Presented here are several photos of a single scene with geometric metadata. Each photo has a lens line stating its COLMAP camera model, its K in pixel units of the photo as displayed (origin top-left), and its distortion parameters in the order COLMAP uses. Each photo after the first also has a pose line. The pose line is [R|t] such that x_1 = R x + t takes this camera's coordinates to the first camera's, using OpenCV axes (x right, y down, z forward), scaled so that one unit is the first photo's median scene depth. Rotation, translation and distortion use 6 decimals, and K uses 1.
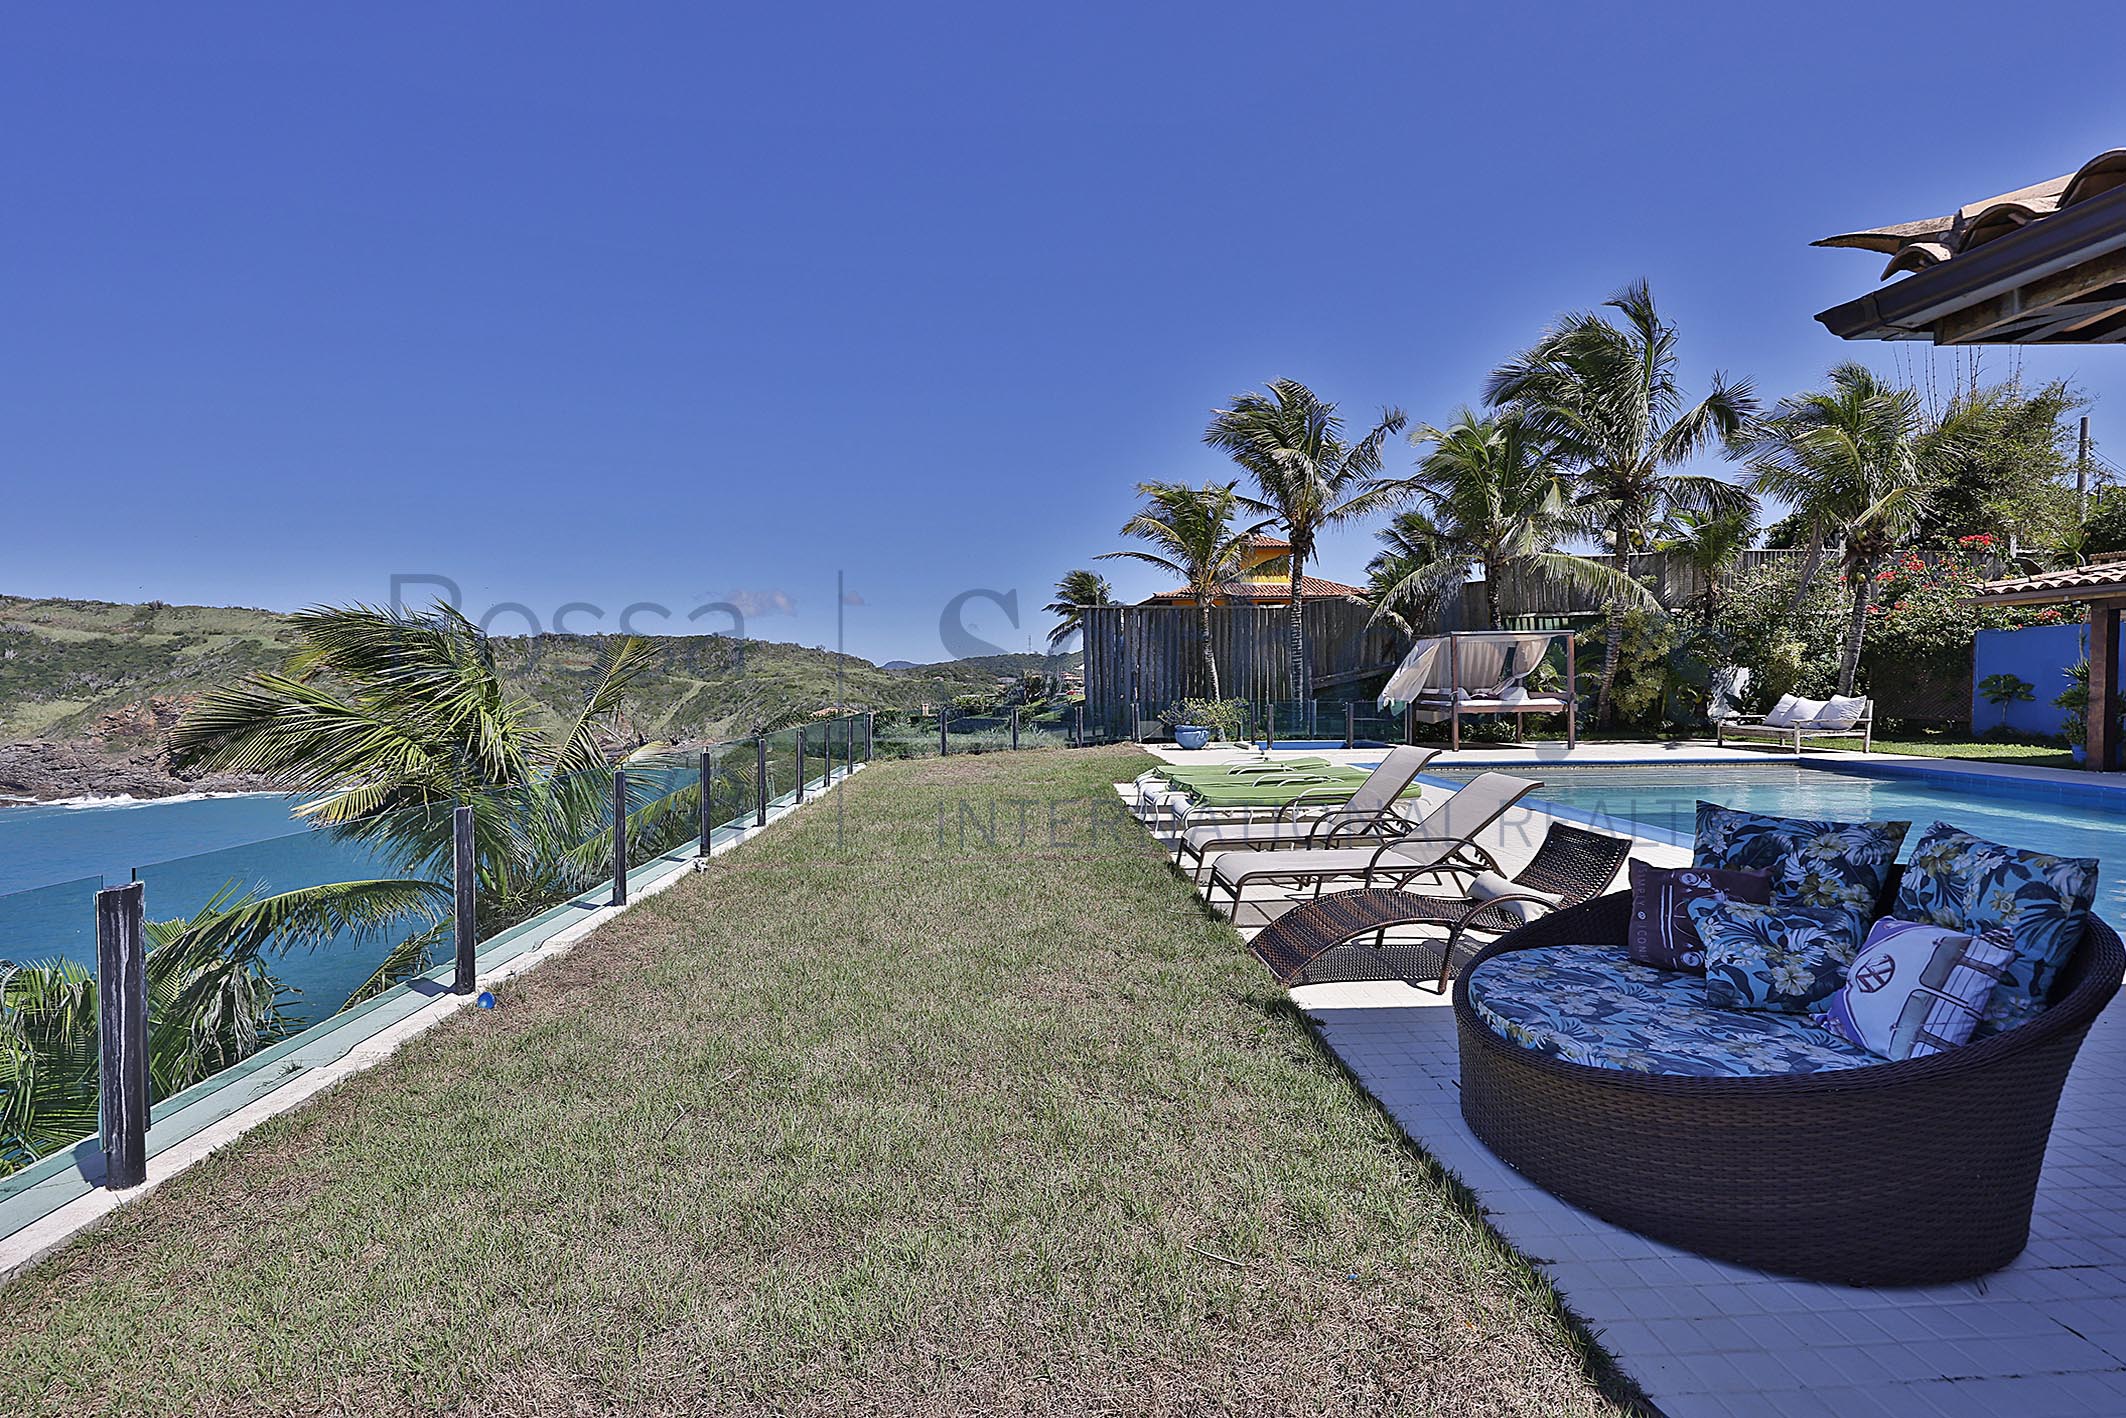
lens RADIAL K [[907.8, 0, 1052.9], [0, 907.8, 708.2], [0, 0, 1]] dist [0.000315, -0.000019]
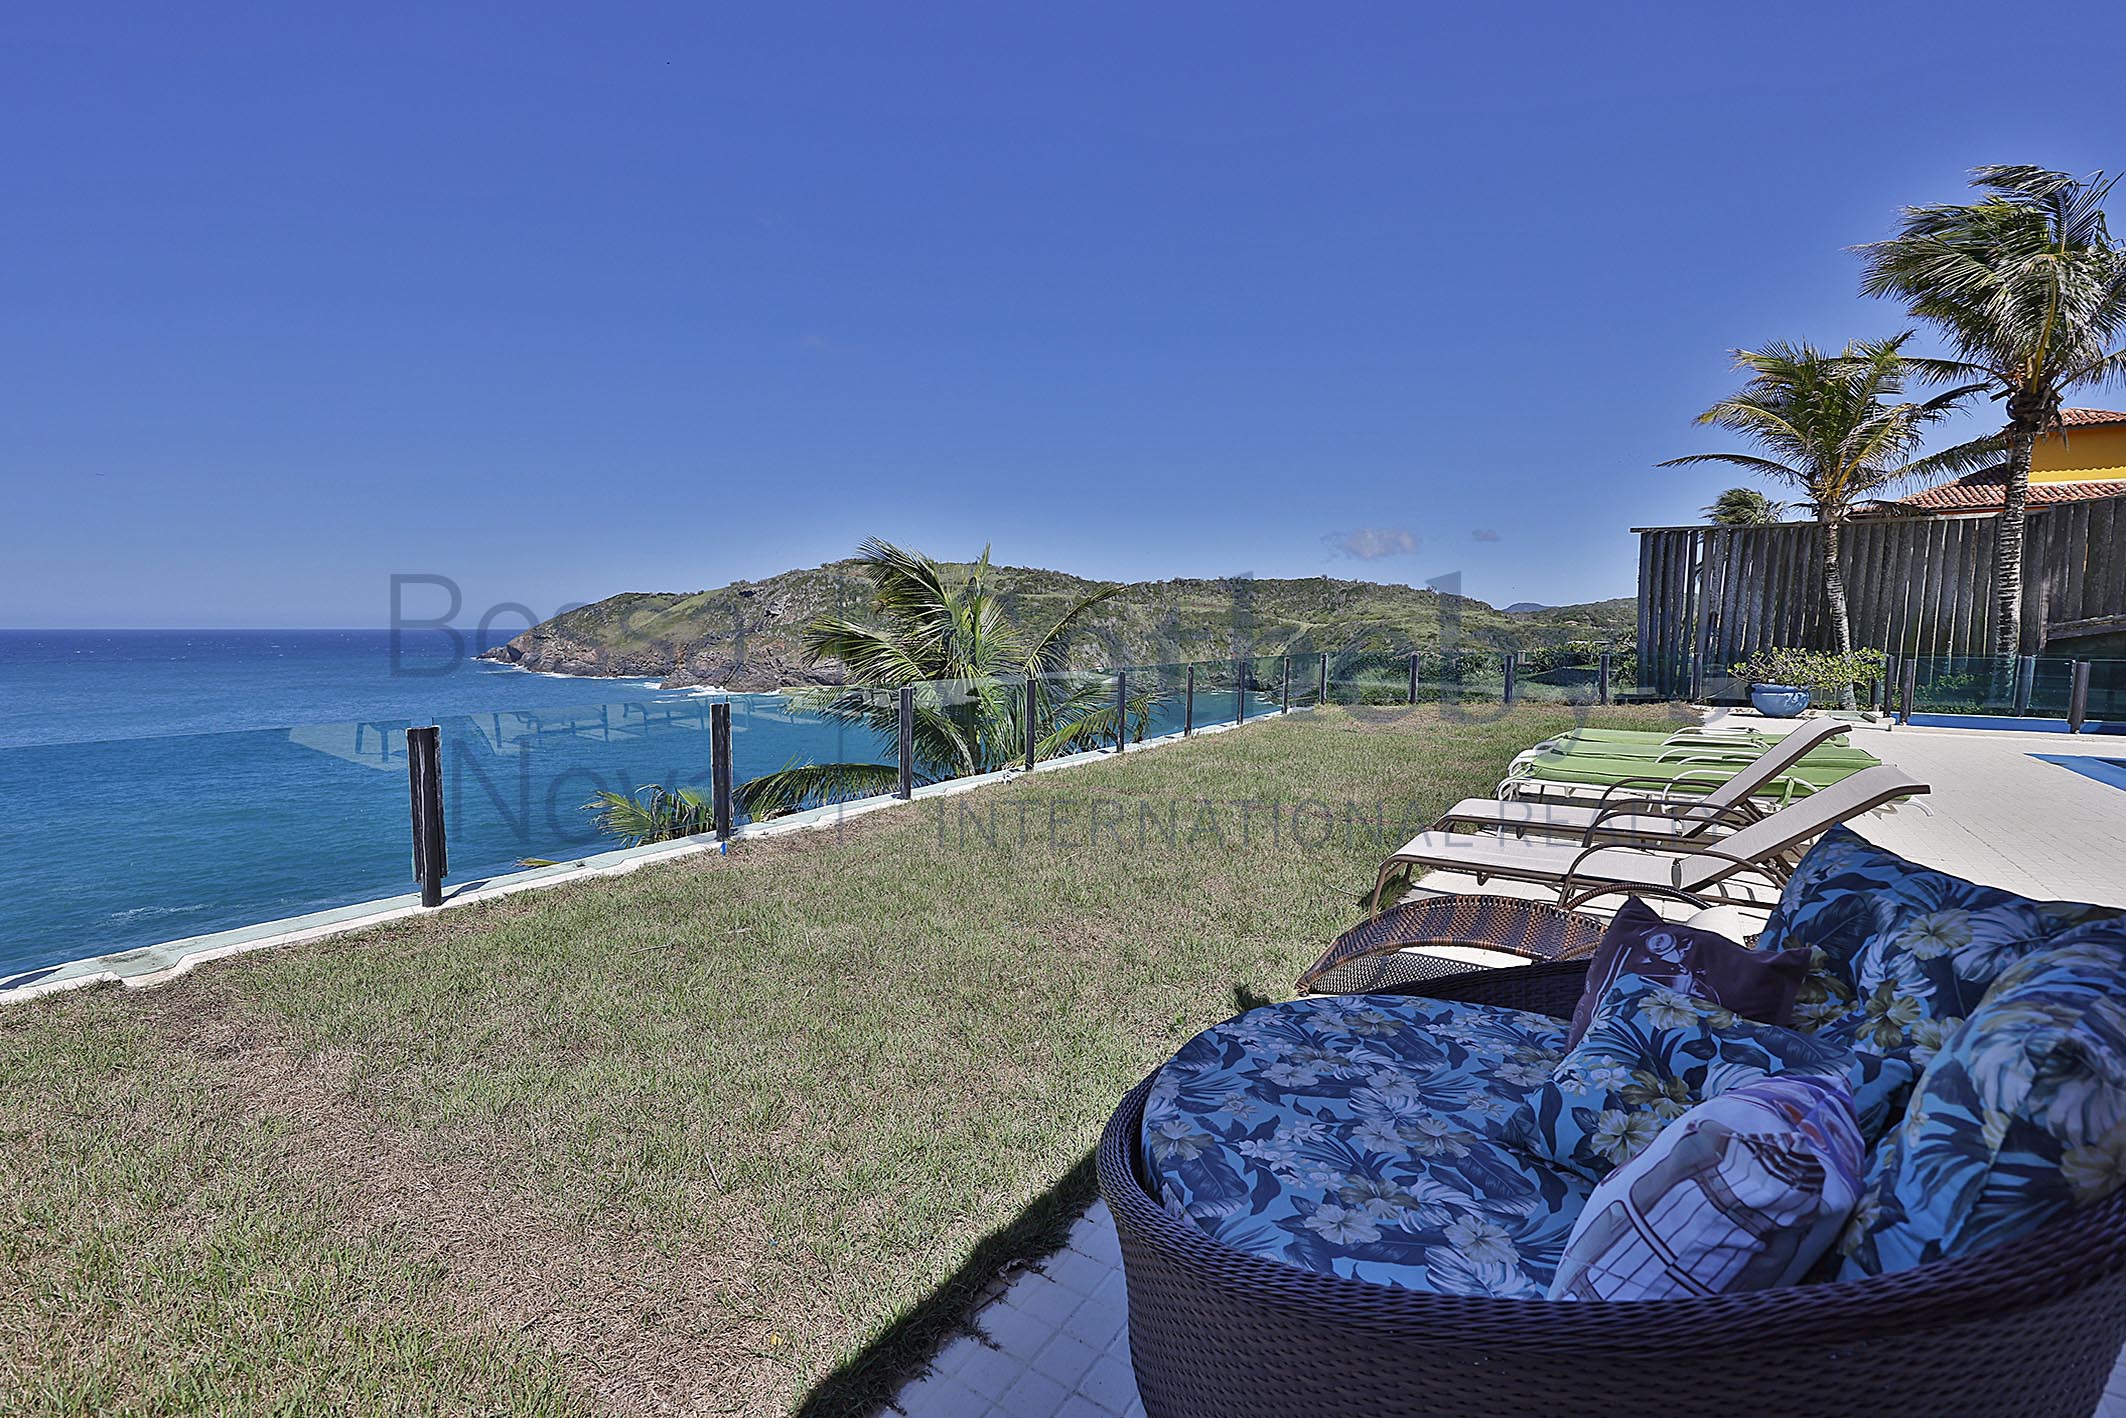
lens RADIAL K [[907.8, 0, 1058.8], [0, 907.8, 707.1], [0, 0, 1]] dist [0.000315, -0.000019]
pose [[0.801477, 0.065941, -0.594380, 0.430466], [-0.028996, 0.997018, 0.071512, 0.004450], [0.597323, -0.040081, 0.800999, 0.184783]]
